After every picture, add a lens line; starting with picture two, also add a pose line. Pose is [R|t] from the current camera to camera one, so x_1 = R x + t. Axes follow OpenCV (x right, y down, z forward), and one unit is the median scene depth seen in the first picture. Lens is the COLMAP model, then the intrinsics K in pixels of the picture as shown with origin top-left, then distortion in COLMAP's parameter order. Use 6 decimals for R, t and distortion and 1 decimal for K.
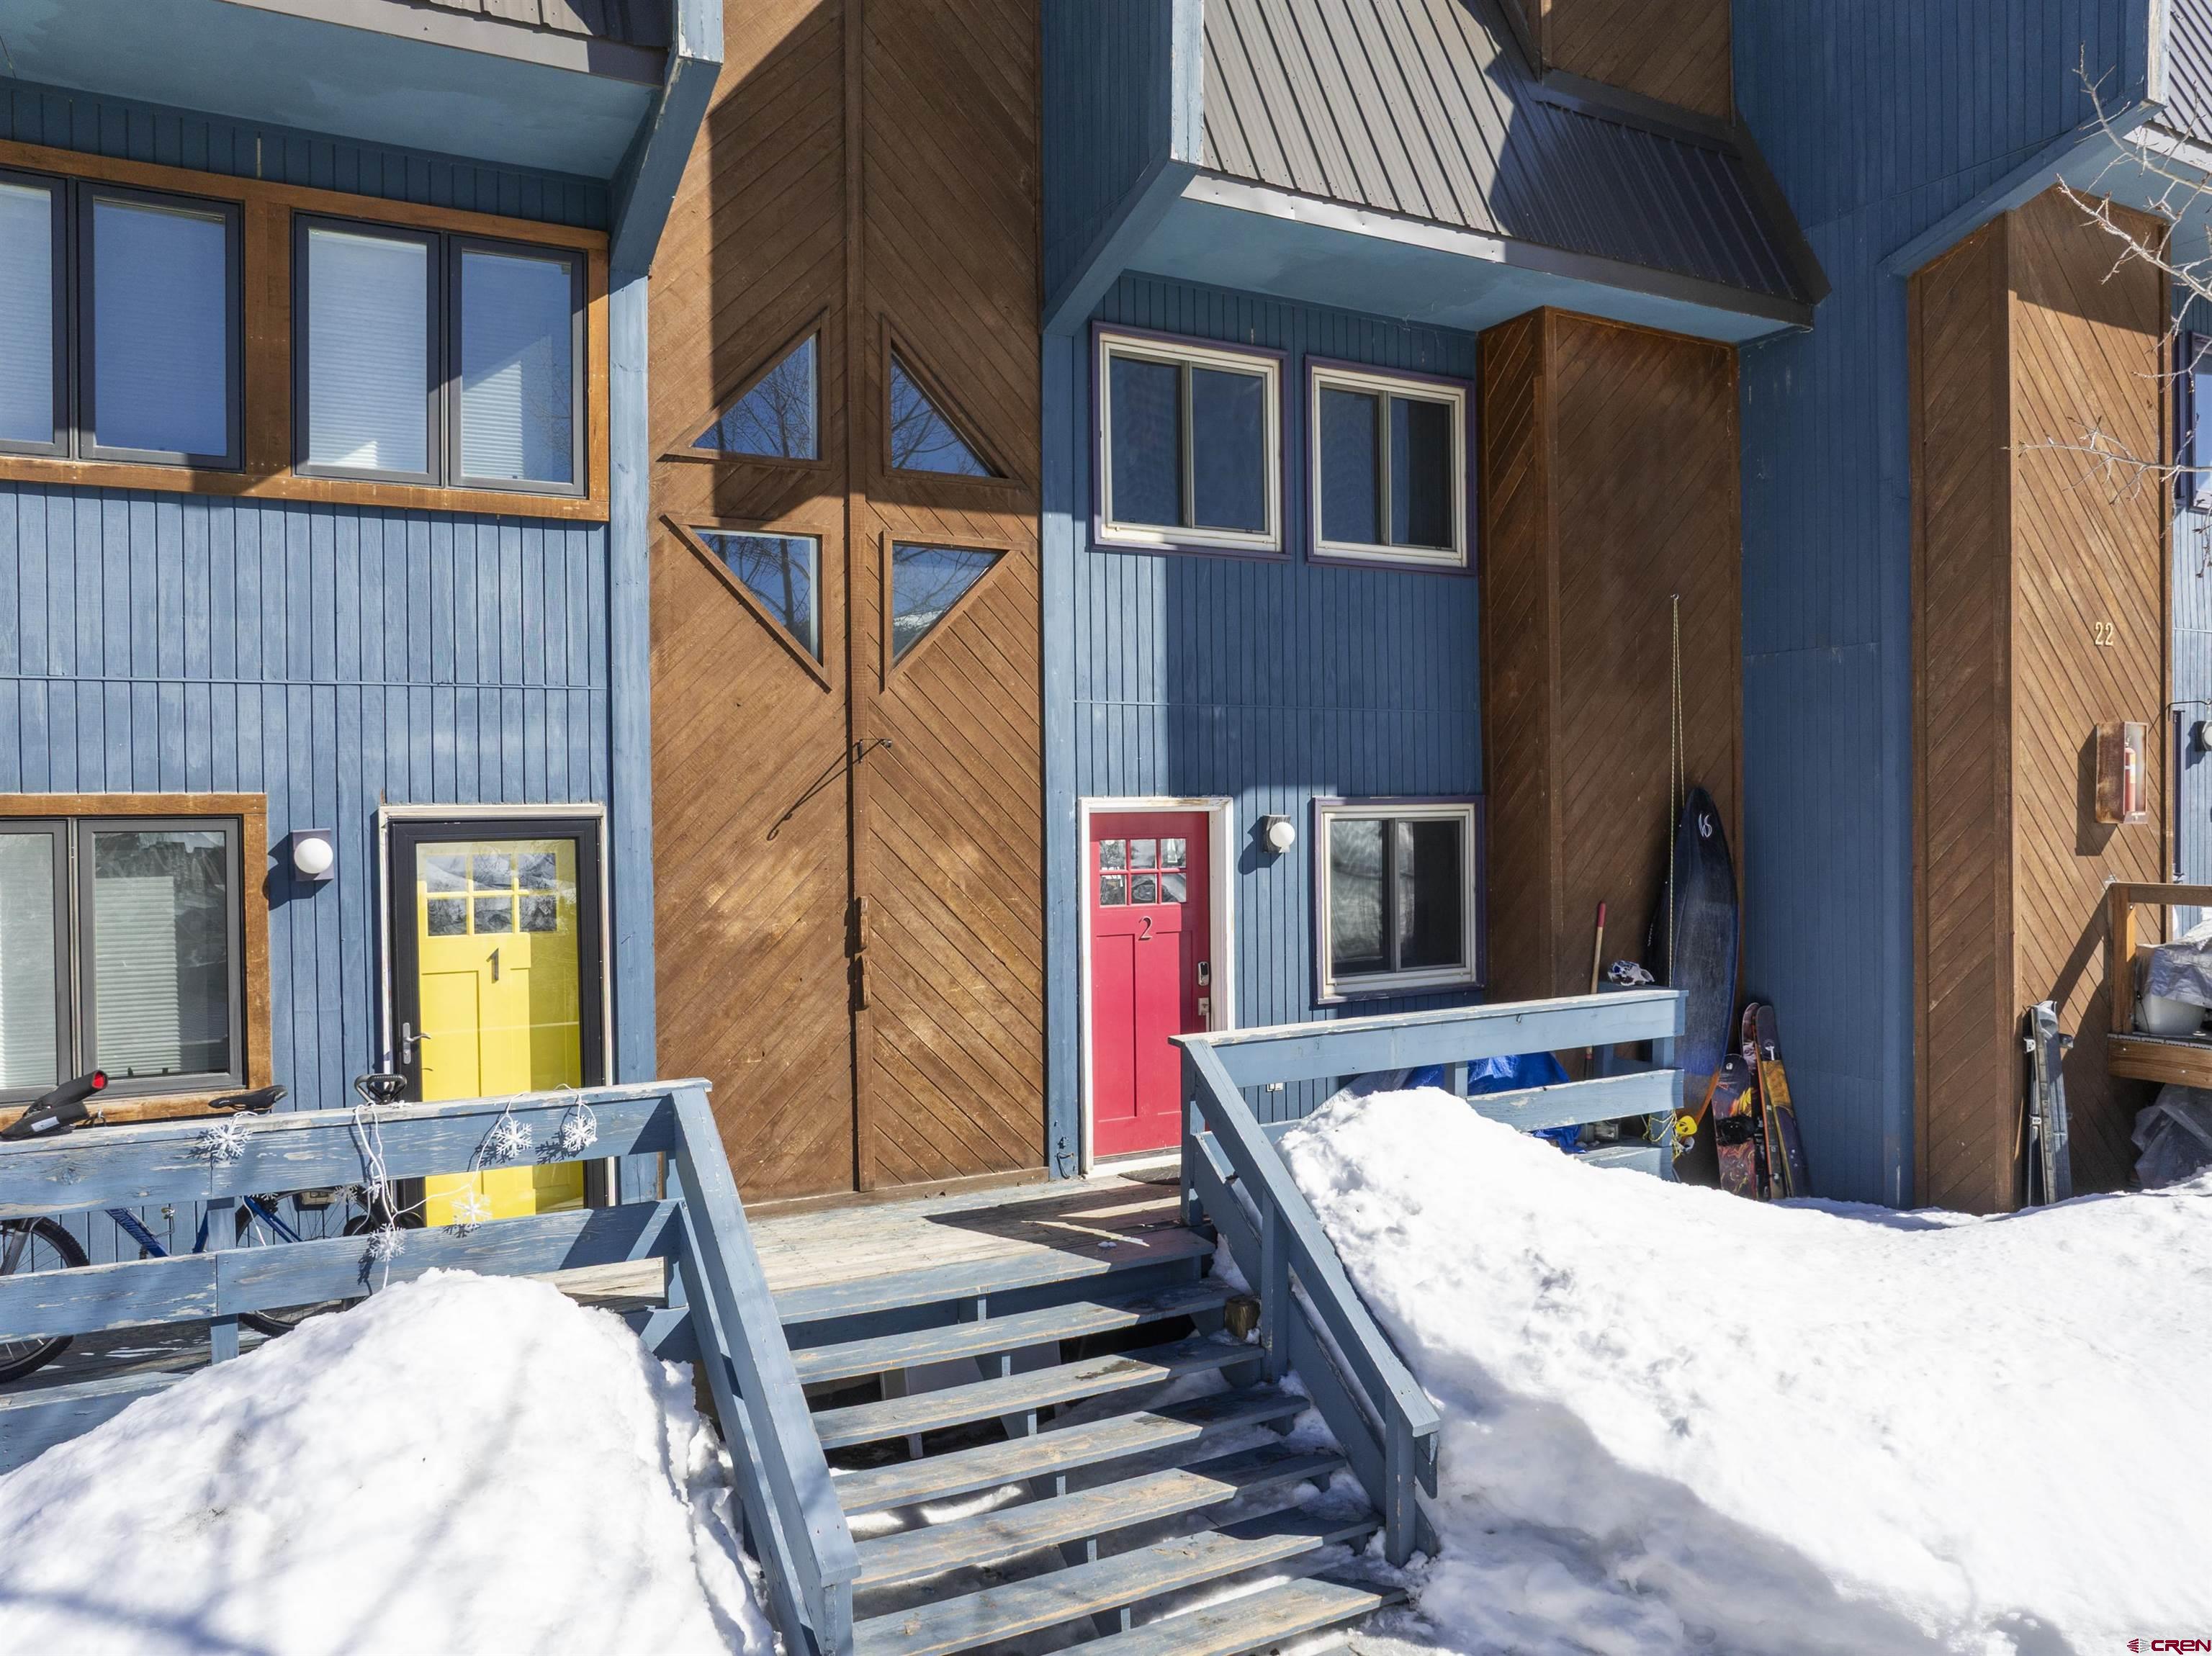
lens RADIAL K [[1566.5, 0, 1106.0], [0, 1566.5, 828.0], [0, 0, 1]] dist [-0.006372, -0.062961]
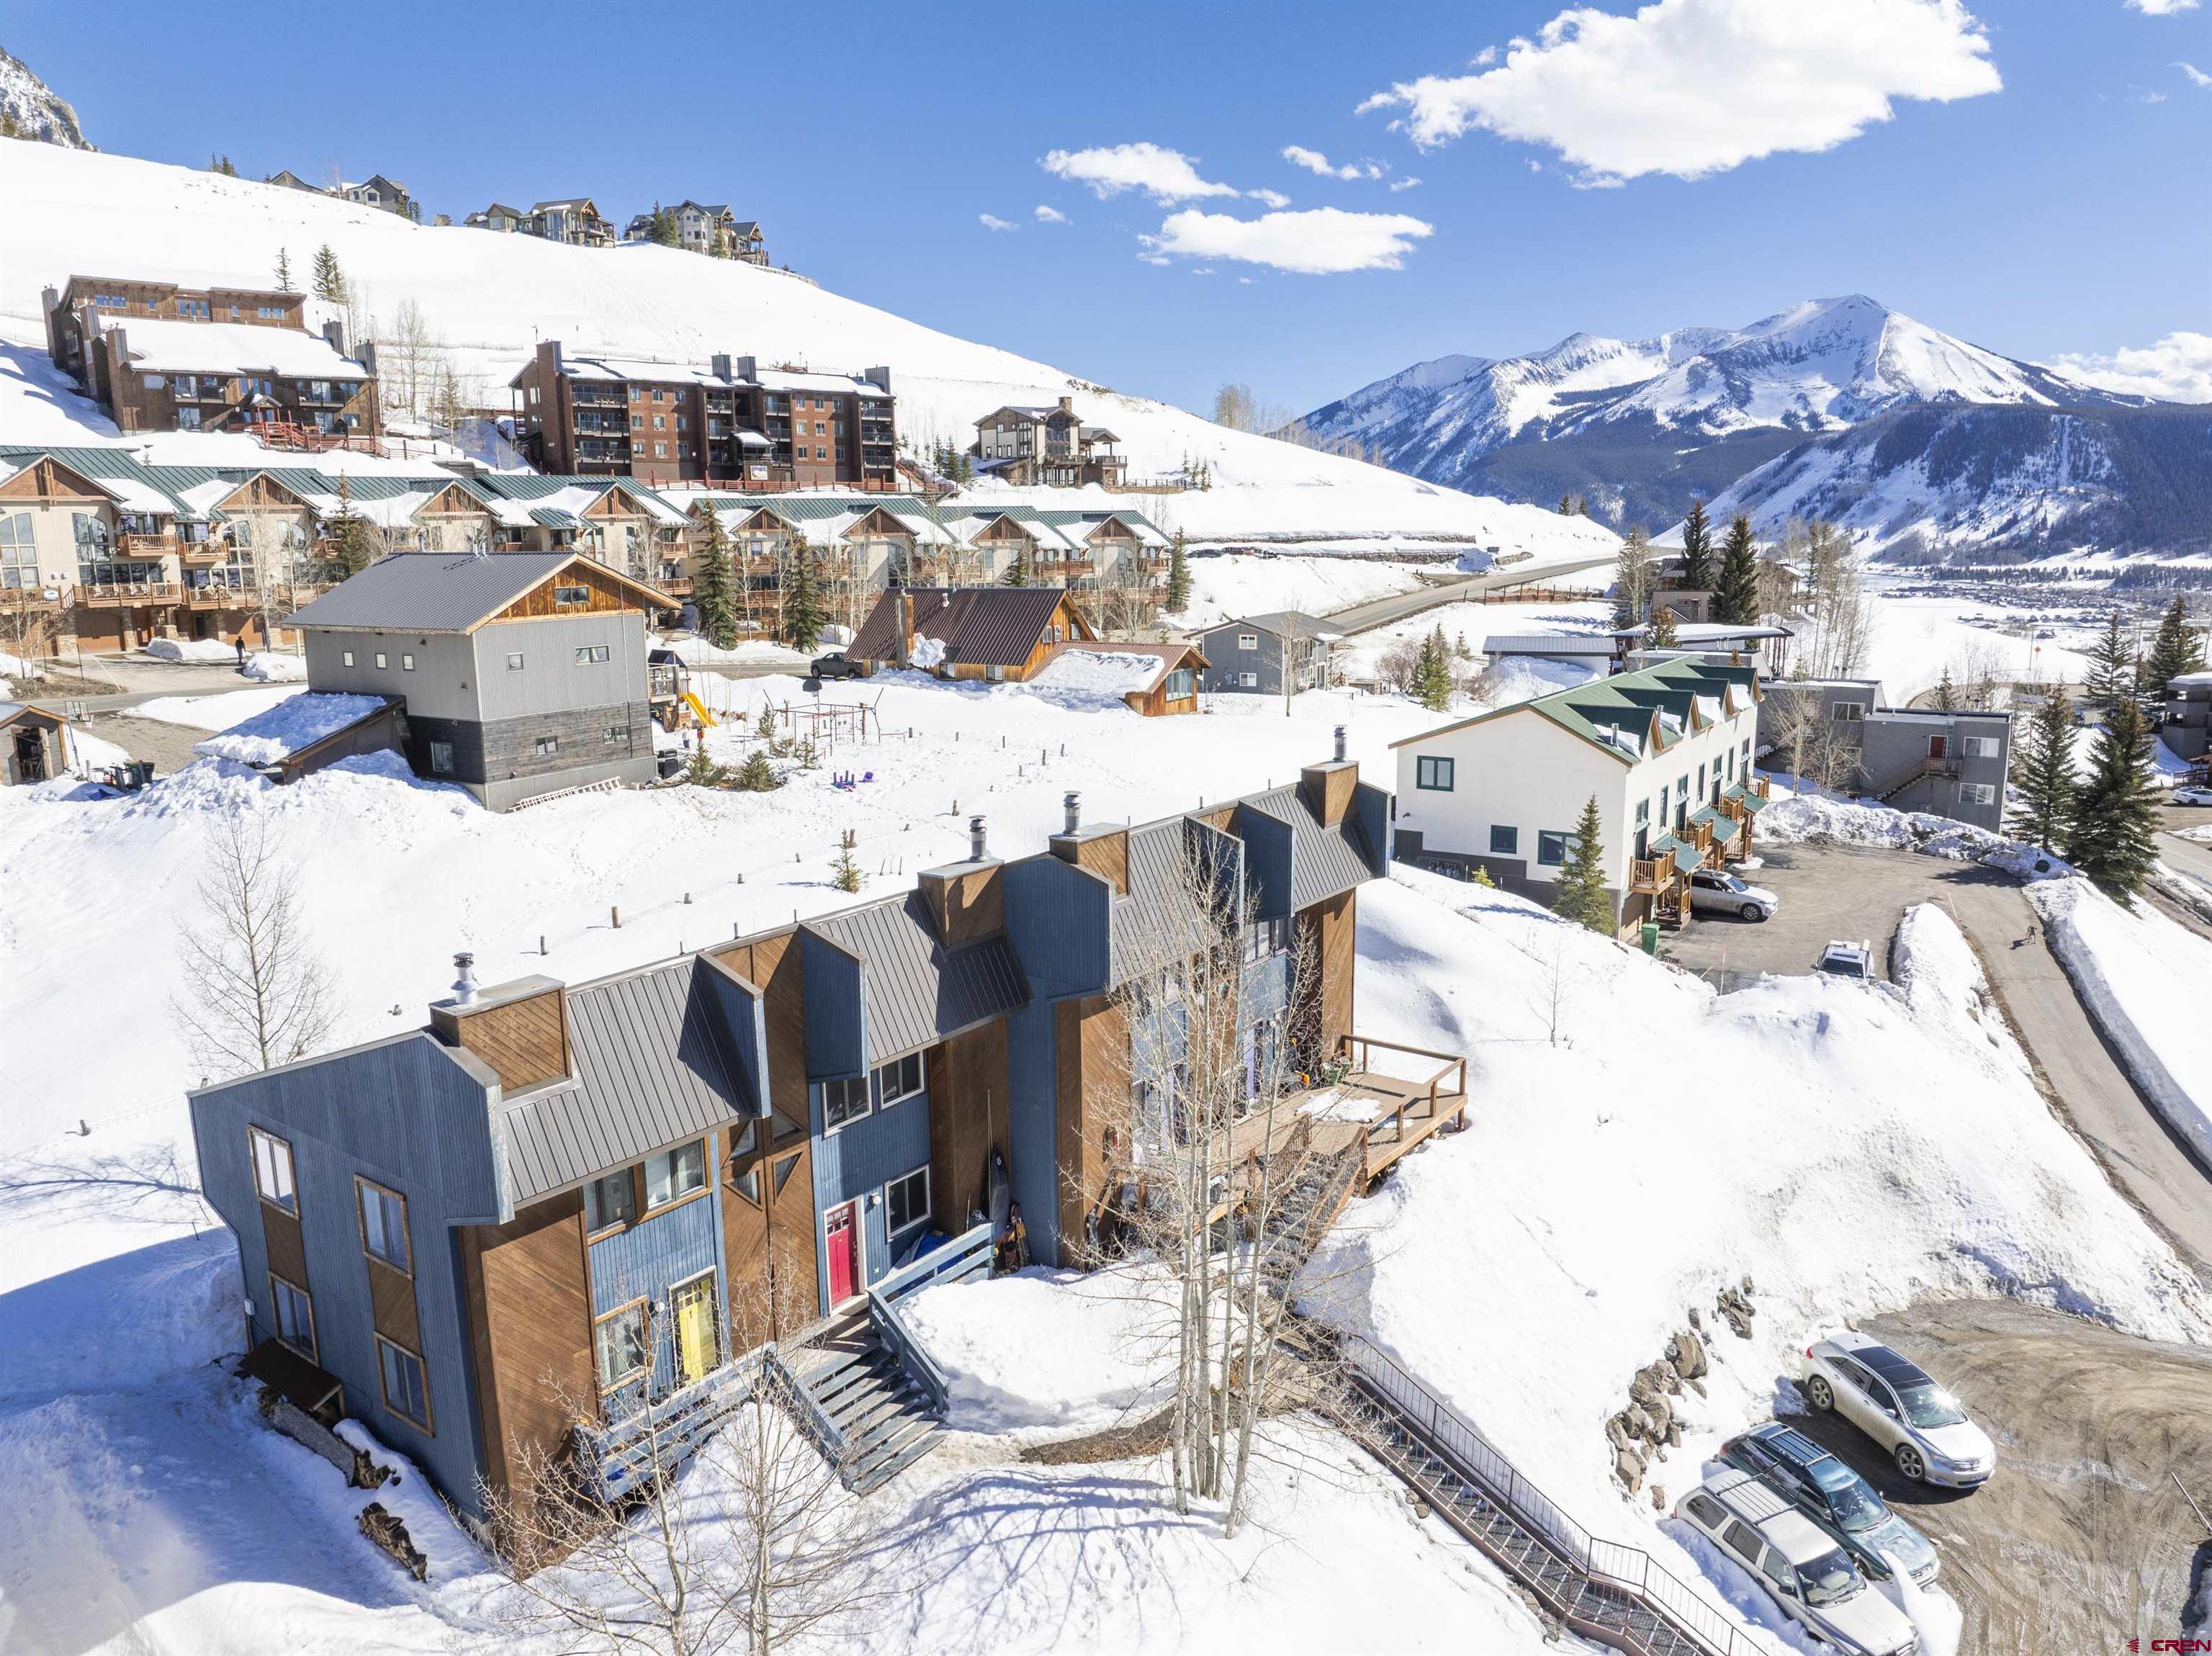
lens RADIAL K [[1626.9, 0, 1106.0], [0, 1626.9, 828.0], [0, 0, 1]] dist [-0.019601, -0.000234]
pose [[0.906016, -0.088379, 0.413912, -1.002846], [0.008662, 0.981623, 0.190636, -1.781050], [-0.423154, -0.169134, 0.890132, -2.646951]]
